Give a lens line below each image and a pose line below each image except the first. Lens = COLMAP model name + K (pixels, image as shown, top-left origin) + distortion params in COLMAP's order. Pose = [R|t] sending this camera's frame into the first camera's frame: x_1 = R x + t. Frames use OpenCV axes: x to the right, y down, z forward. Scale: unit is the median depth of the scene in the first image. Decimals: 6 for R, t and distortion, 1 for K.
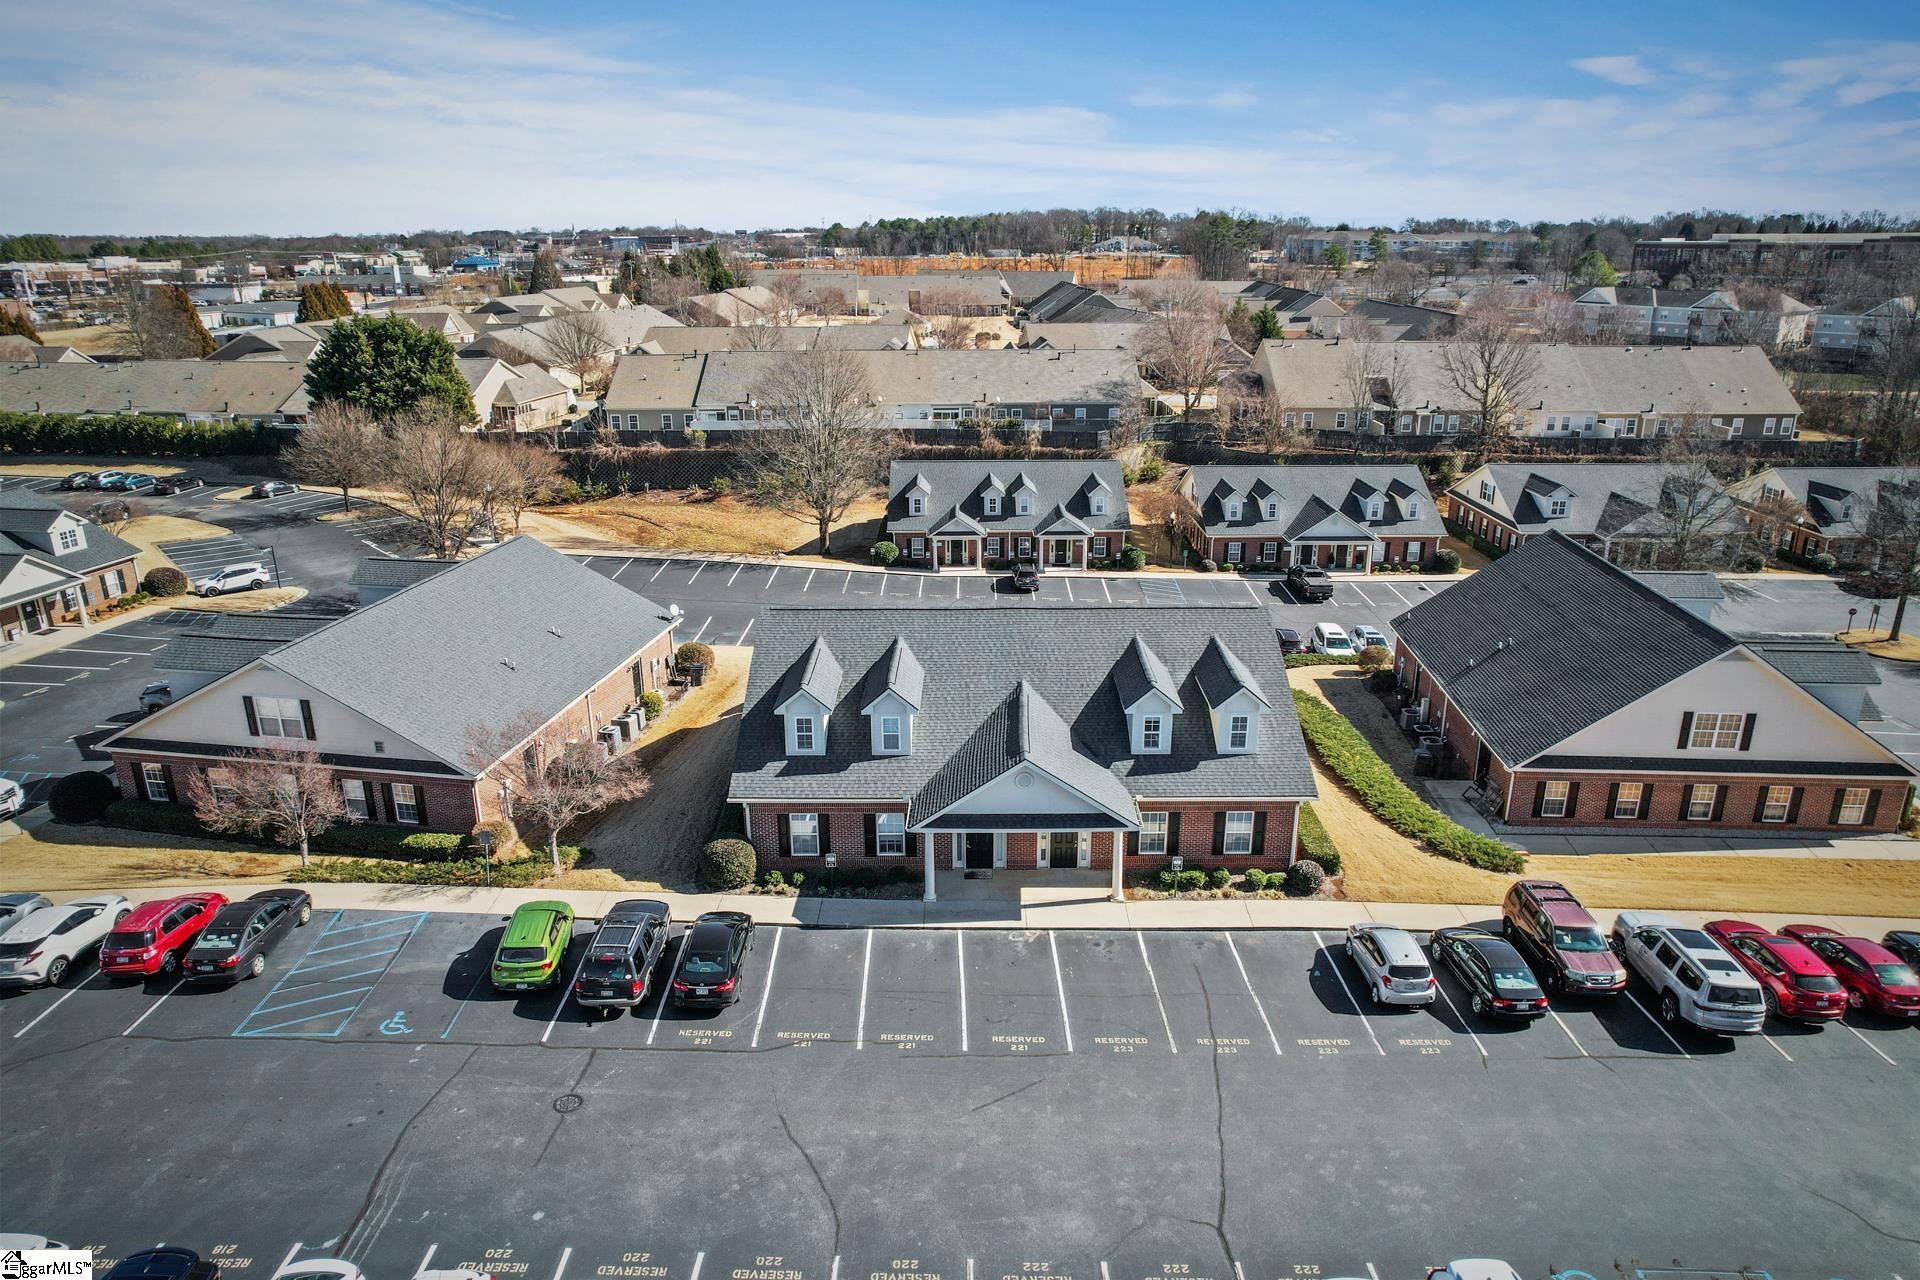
lens RADIAL K [[1225.8, 0, 966.1], [0, 1225.8, 632.1], [0, 0, 1]] dist [-0.072293, 0.063923]
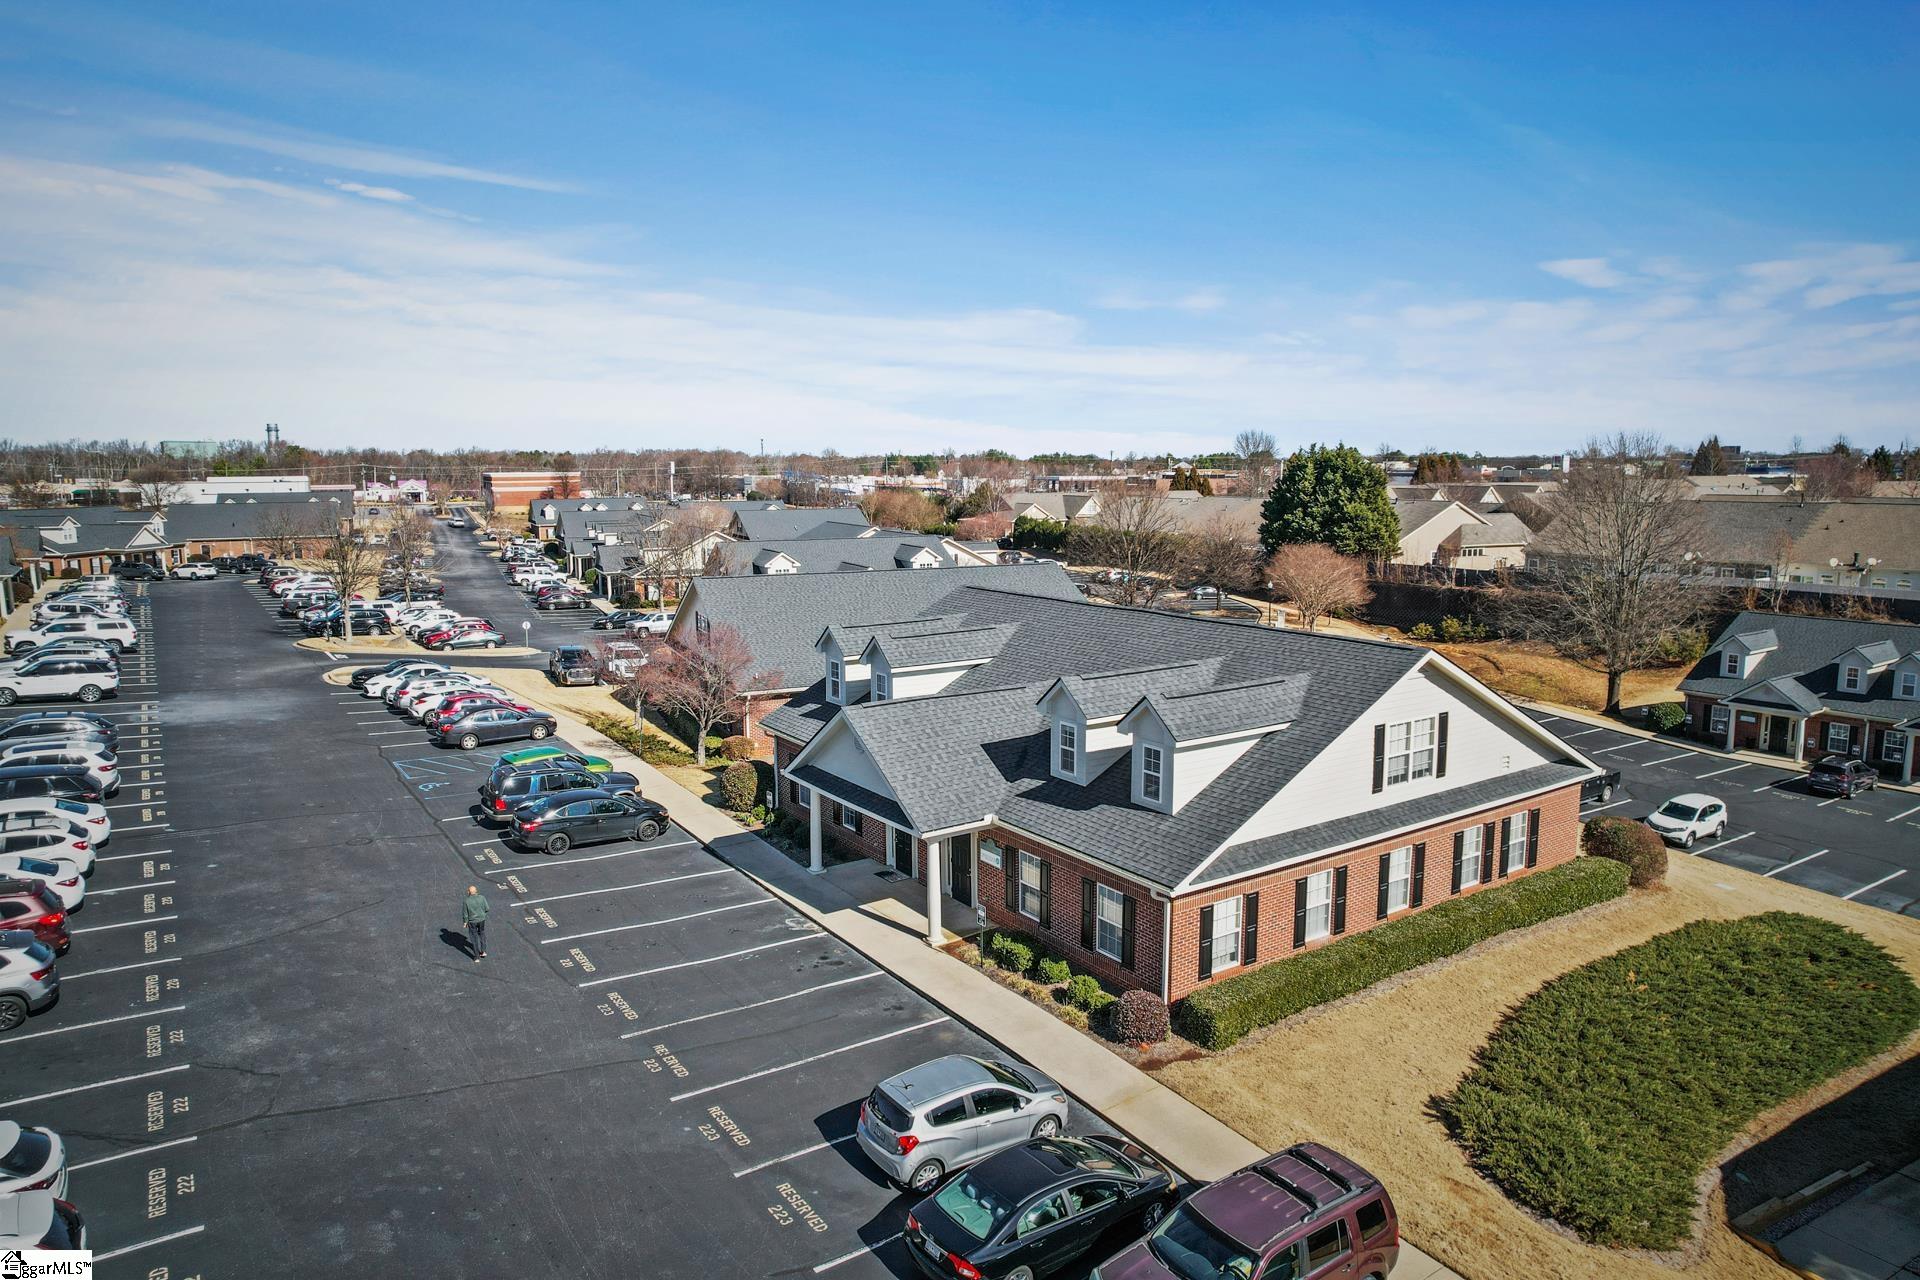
lens RADIAL K [[1225.8, 0, 966.1], [0, 1225.8, 632.1], [0, 0, 1]] dist [-0.072293, 0.063923]
pose [[0.561490, 0.112042, -0.819863, 0.738337], [-0.254855, 0.966044, -0.042521, 0.066044], [0.787260, 0.232821, 0.570978, 0.566264]]
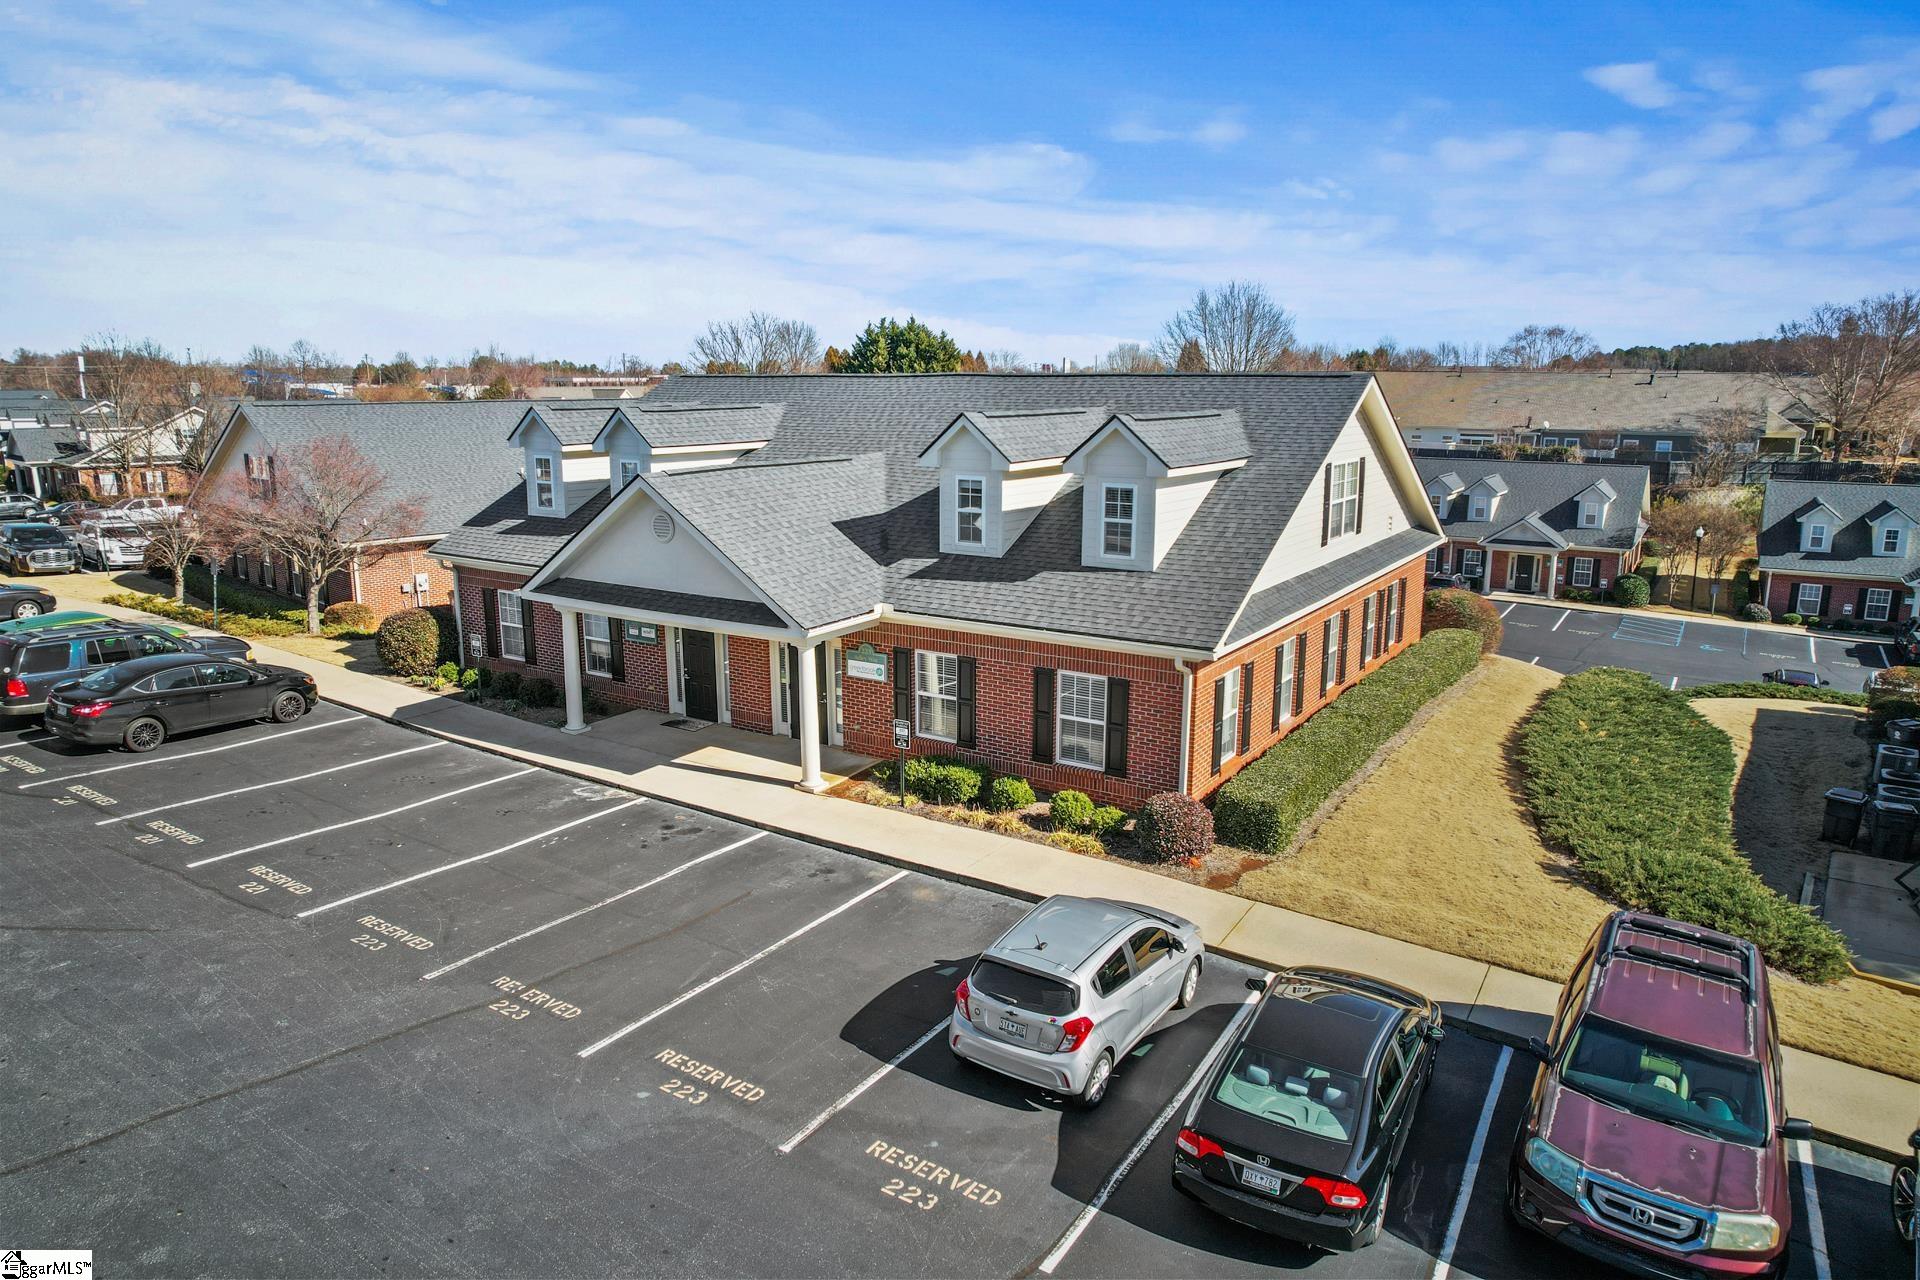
lens RADIAL K [[1225.8, 0, 966.1], [0, 1225.8, 632.1], [0, 0, 1]] dist [-0.072293, 0.063923]
pose [[0.840189, 0.113167, -0.530355, 0.468168], [-0.172658, 0.982914, -0.063791, 0.179316], [0.514074, 0.145167, 0.845372, 0.590804]]
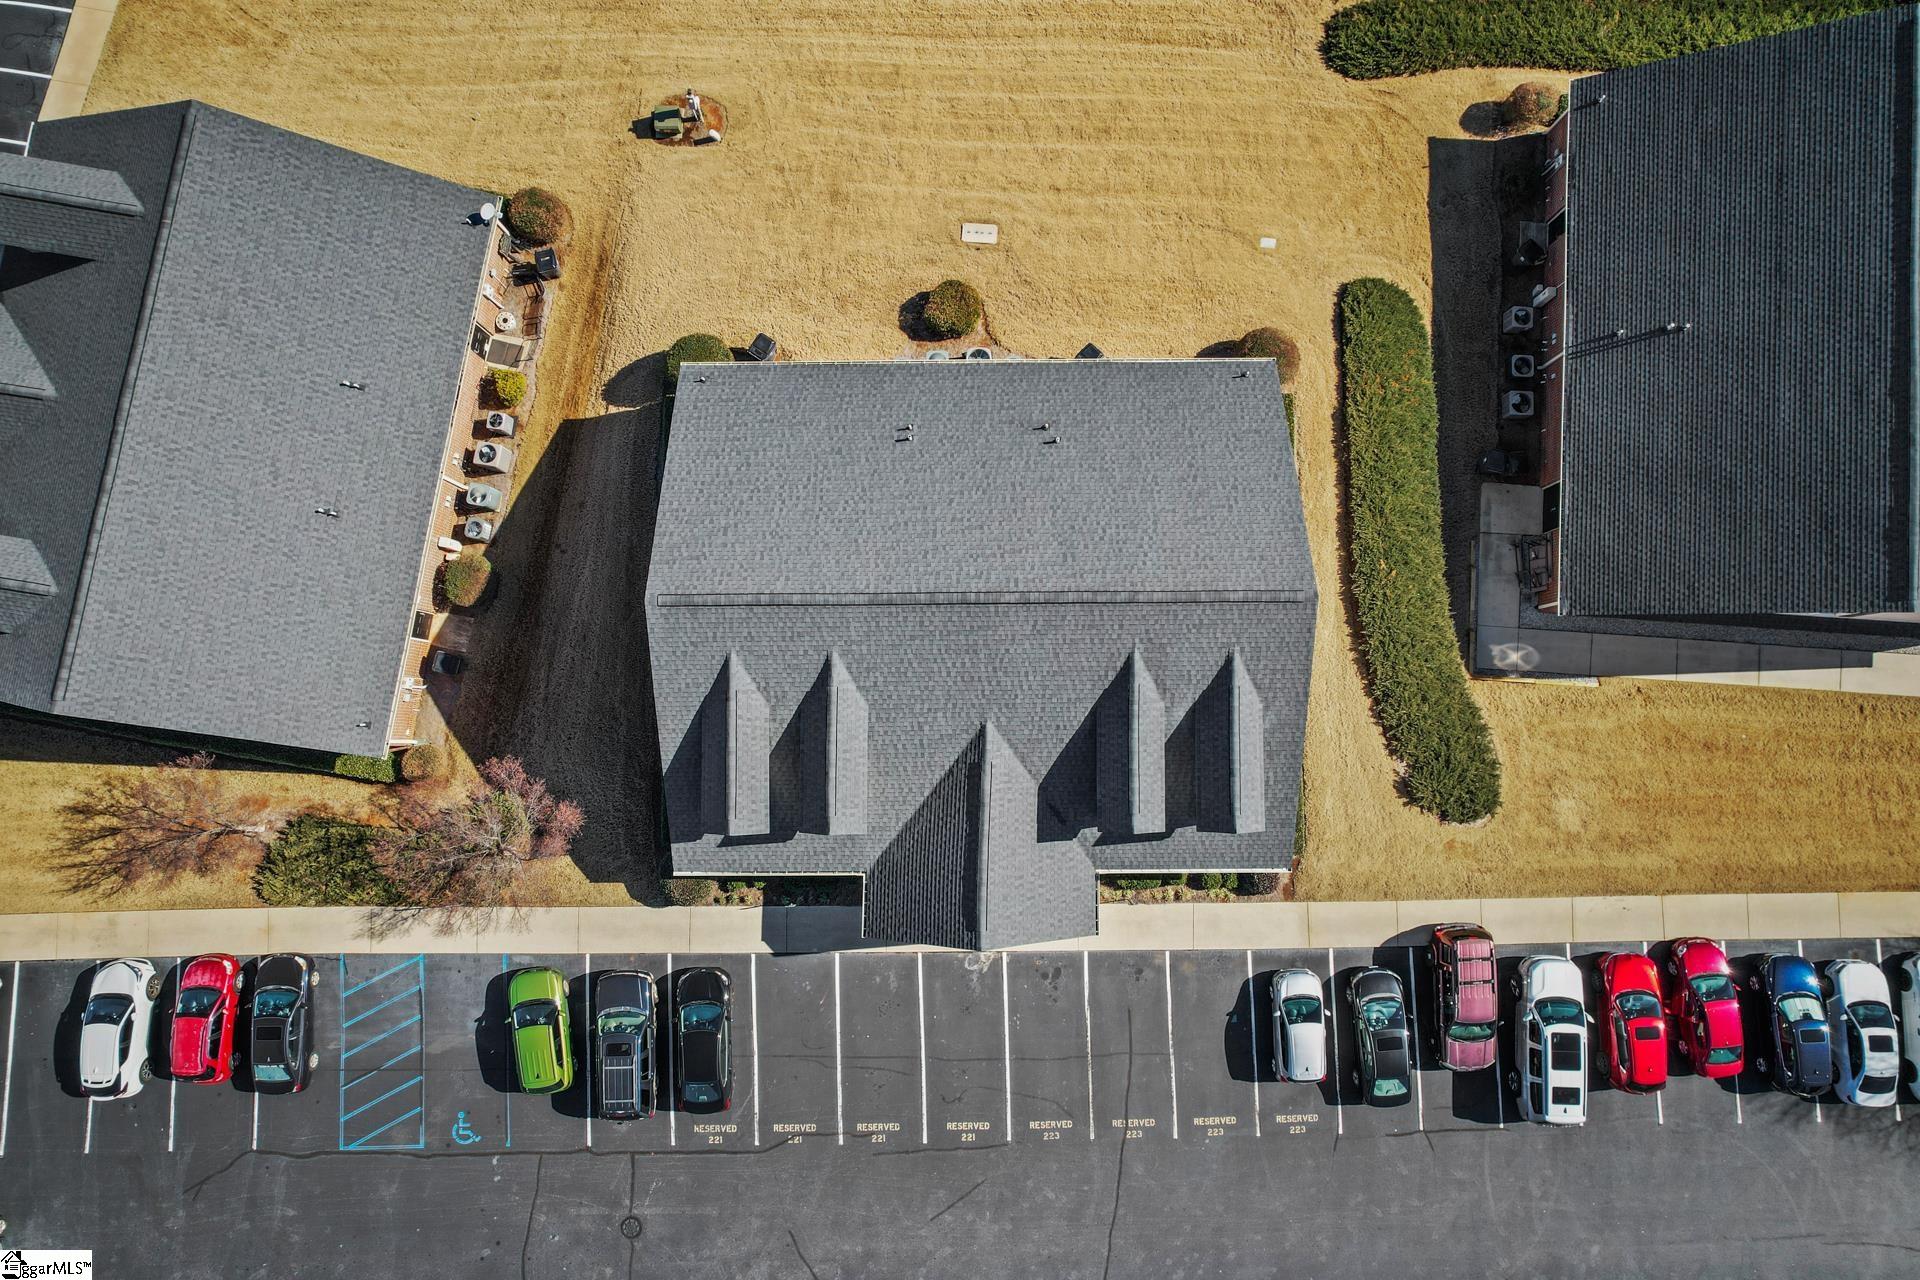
lens RADIAL K [[1249.7, 0, 960.0], [0, 1249.7, 640.0], [0, 0, 1]] dist [-0.069648, 0.062764]
pose [[0.999984, -0.004998, -0.002763, 0.034514], [0.004481, 0.386846, 0.922133, -0.864346], [-0.003540, -0.922131, 0.386863, 0.818873]]
